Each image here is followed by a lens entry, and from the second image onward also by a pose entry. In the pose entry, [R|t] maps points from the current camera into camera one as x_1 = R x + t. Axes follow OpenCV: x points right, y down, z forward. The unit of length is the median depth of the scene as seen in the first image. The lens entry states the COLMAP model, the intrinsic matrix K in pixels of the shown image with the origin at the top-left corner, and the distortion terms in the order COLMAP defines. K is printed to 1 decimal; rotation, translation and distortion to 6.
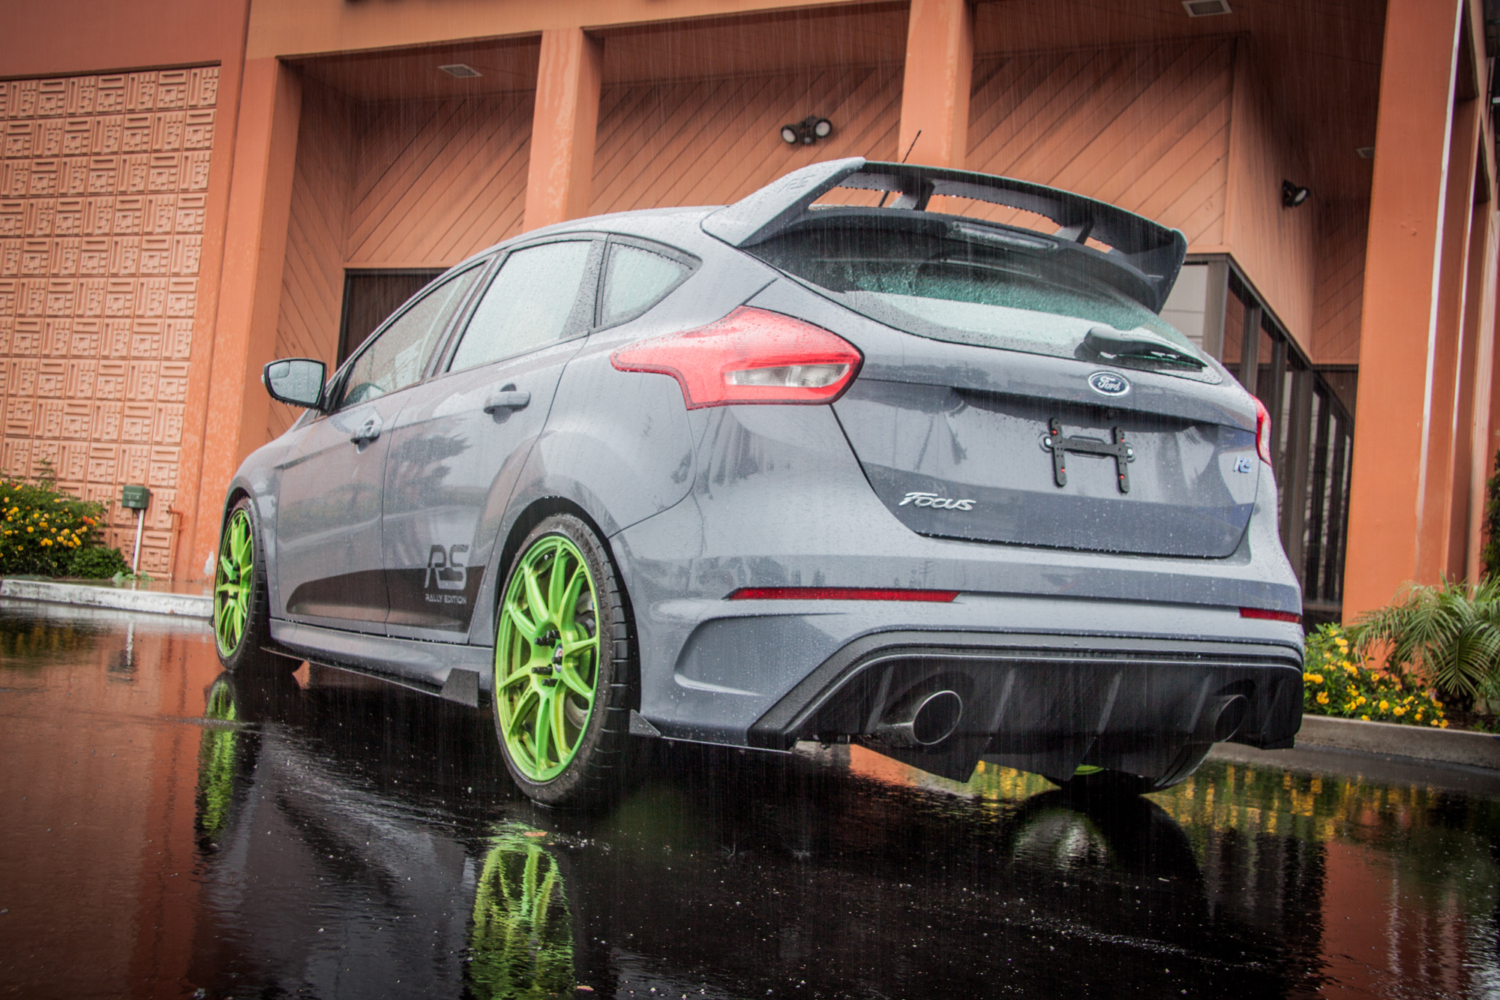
lens RADIAL K [[1605.8, 0, 750.0], [0, 1605.8, 500.0], [0, 0, 1]] dist [0.005469, 0.010512]
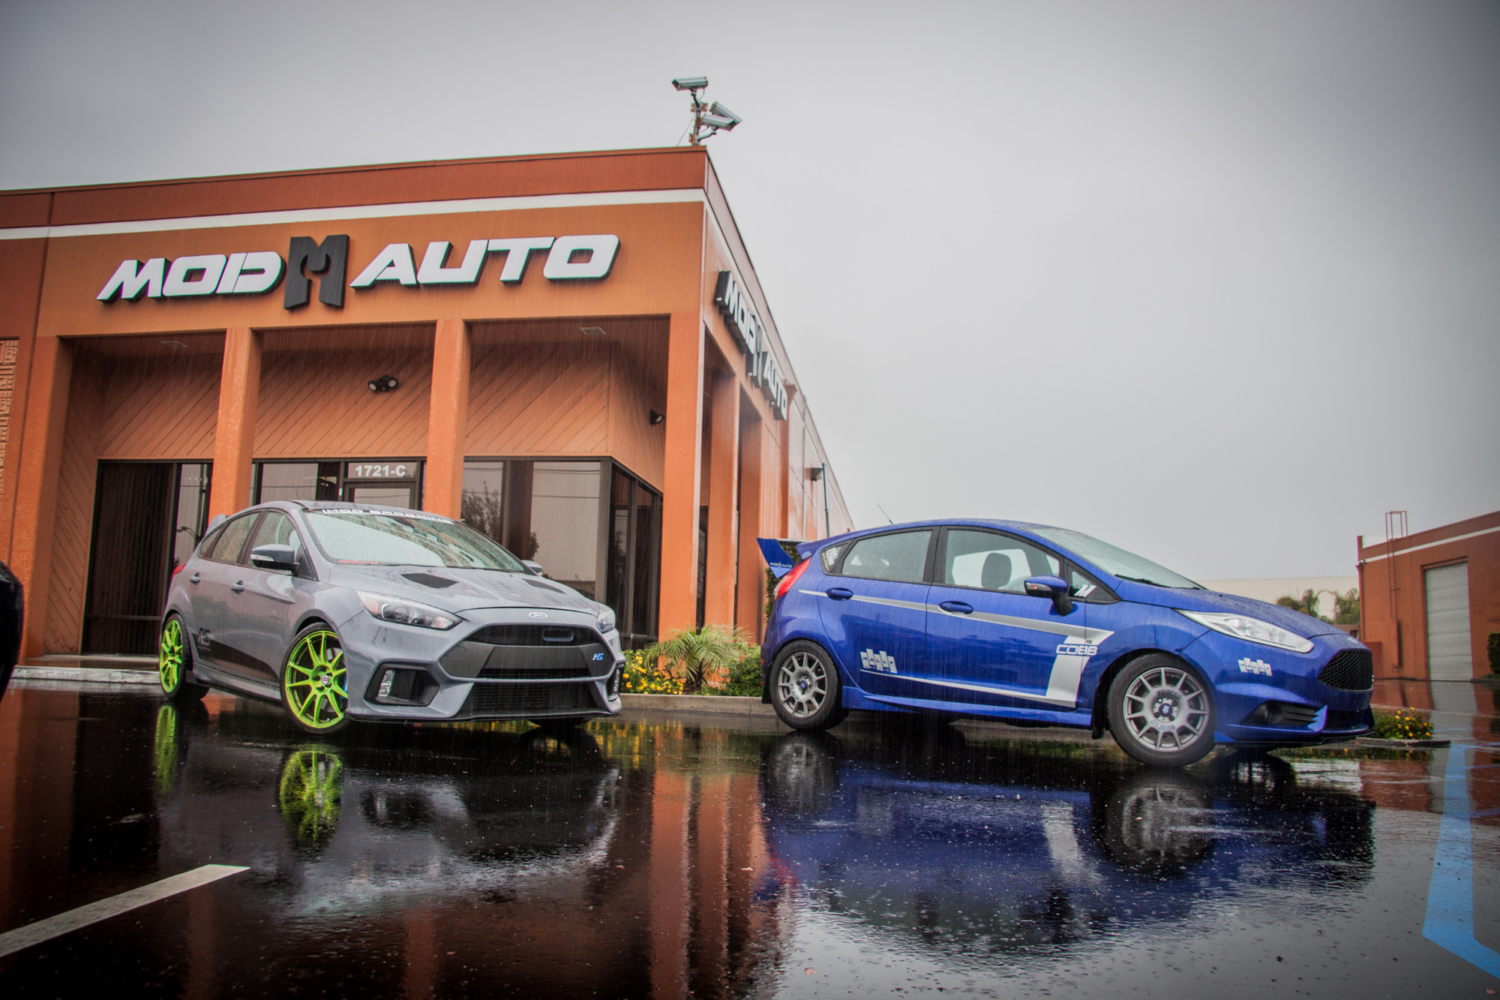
lens RADIAL K [[1146.9, 0, 743.2], [0, 1146.9, 514.0], [0, 0, 1]] dist [-0.180375, 0.136358]
pose [[0.948960, -0.020217, 0.314749, 0.057107], [0.037663, 0.998067, -0.049442, -0.036424], [-0.313141, 0.058773, 0.947886, -0.828614]]
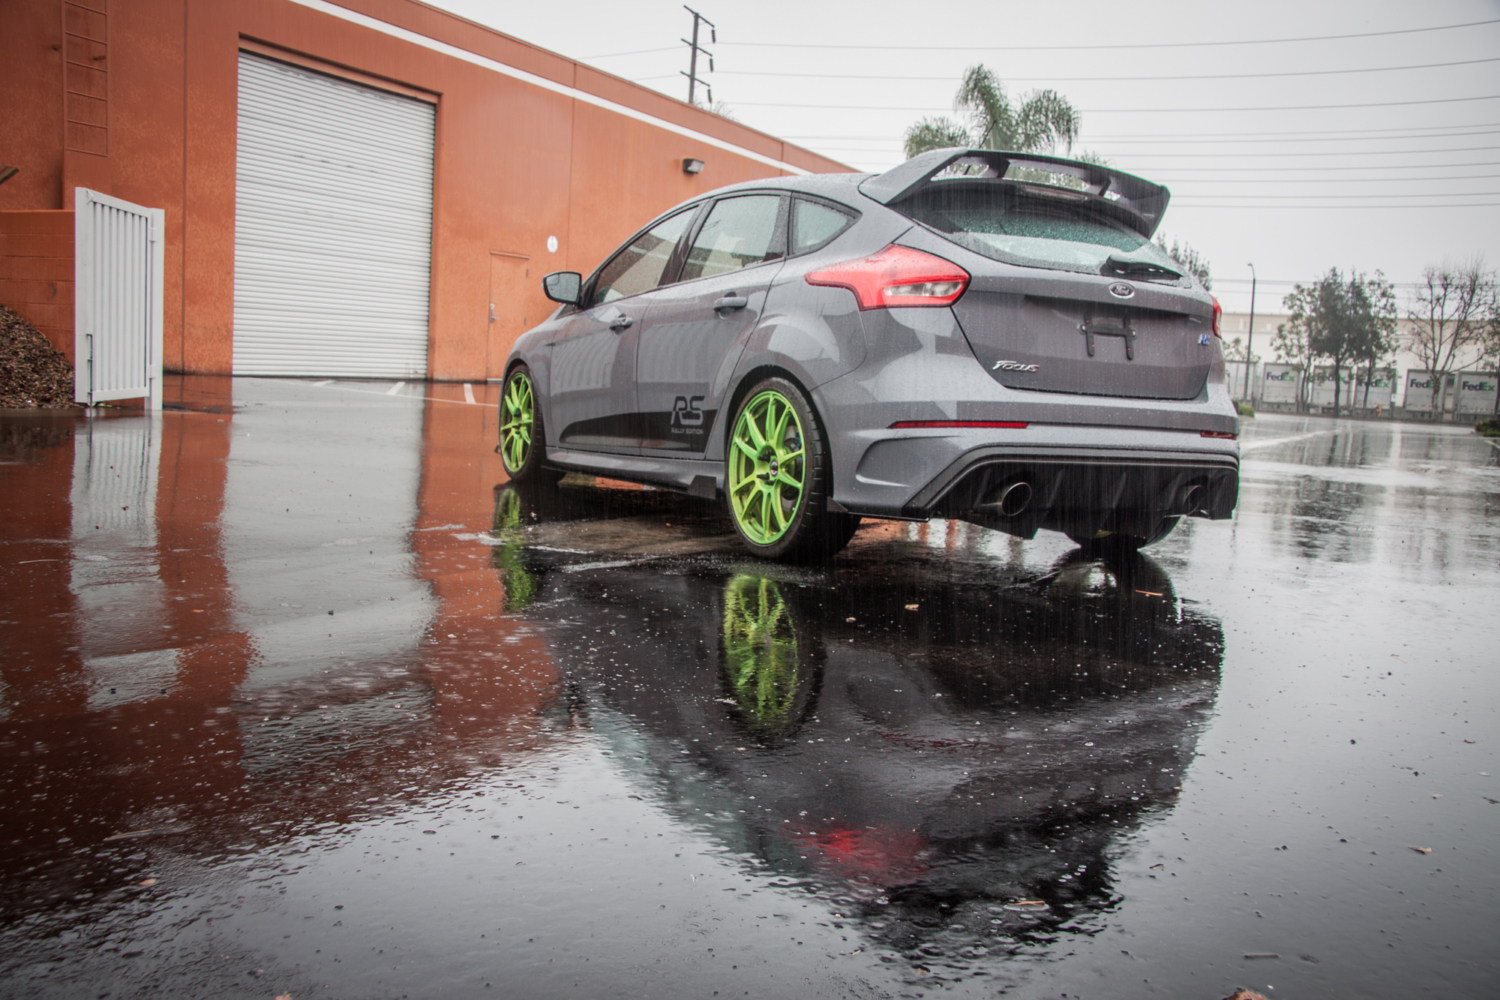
lens RADIAL K [[1271.8, 0, 750.0], [0, 1271.8, 500.0], [0, 0, 1]] dist [-0.141299, 0.182469]
pose [[0.998790, -0.011924, -0.047716, -0.078159], [0.017409, 0.993068, 0.116246, -0.015397], [0.045999, -0.116936, 0.992074, -0.245154]]
